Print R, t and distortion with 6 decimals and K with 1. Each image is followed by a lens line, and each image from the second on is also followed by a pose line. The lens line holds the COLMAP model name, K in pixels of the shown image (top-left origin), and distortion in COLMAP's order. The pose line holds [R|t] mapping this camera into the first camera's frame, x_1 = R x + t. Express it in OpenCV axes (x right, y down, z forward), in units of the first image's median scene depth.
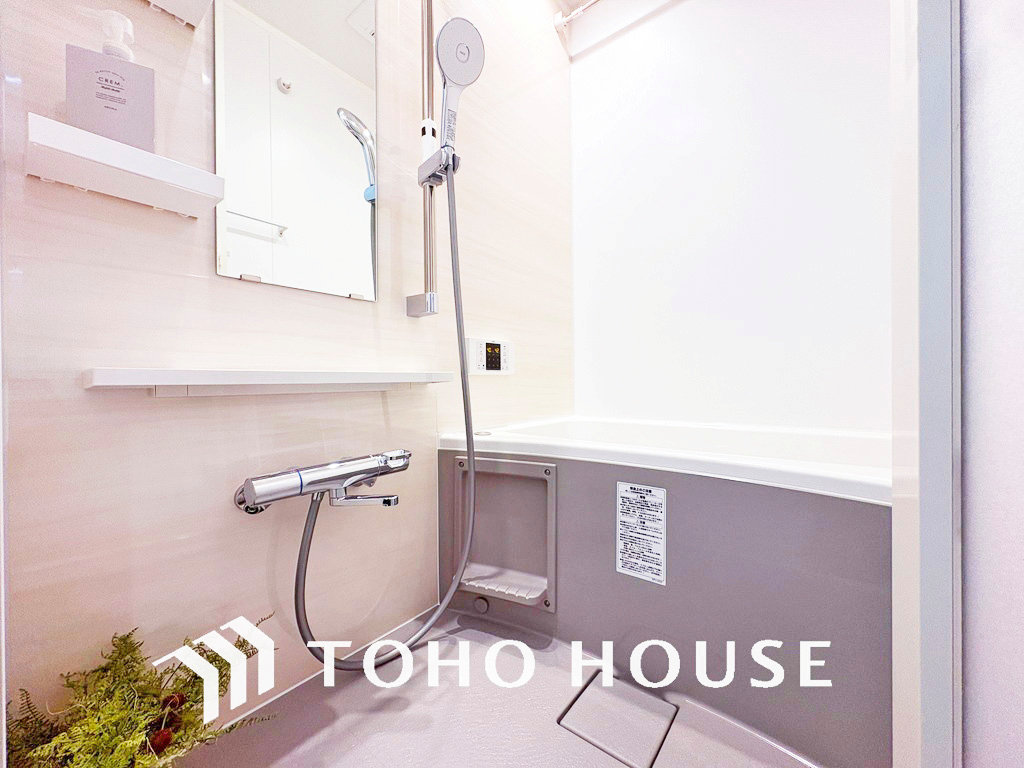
lens RADIAL K [[405.5, 0, 514.1], [0, 405.5, 382.5], [0, 0, 1]] dist [-0.002053, 0.000272]
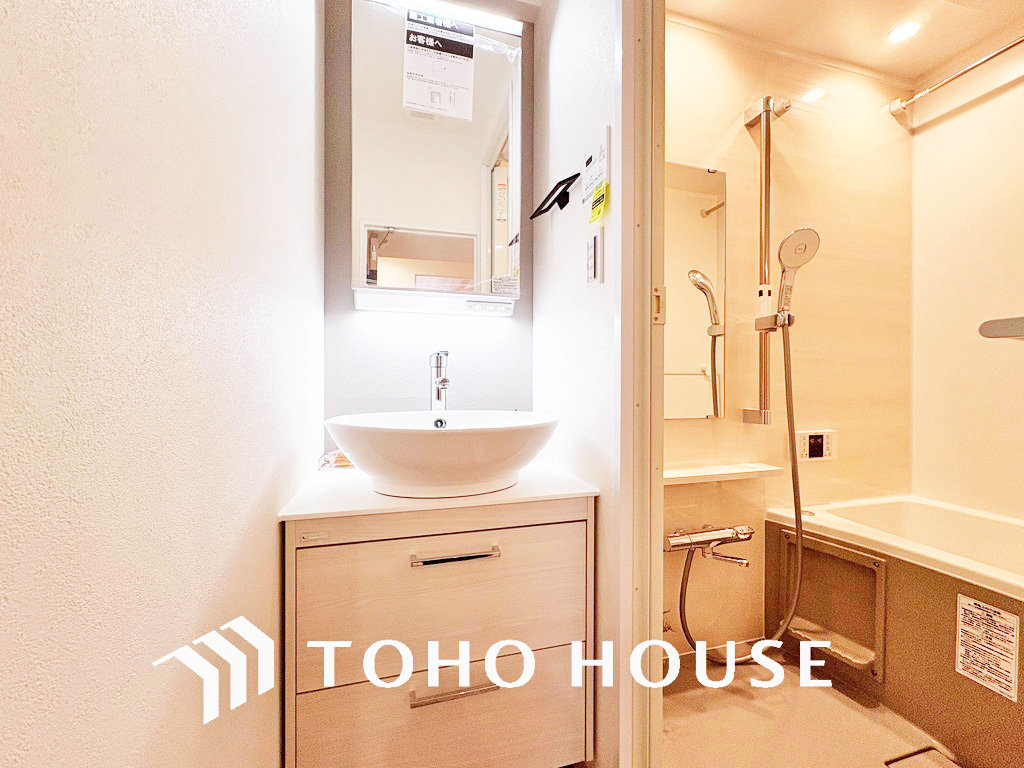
lens RADIAL K [[405.5, 0, 512.3], [0, 405.5, 383.5], [0, 0, 1]] dist [-0.002053, 0.000272]
pose [[0.801353, 0.012445, -0.598062, -0.073680], [-0.010536, 0.999922, 0.006689, -0.317694], [0.598099, 0.000941, 0.801422, -0.621641]]
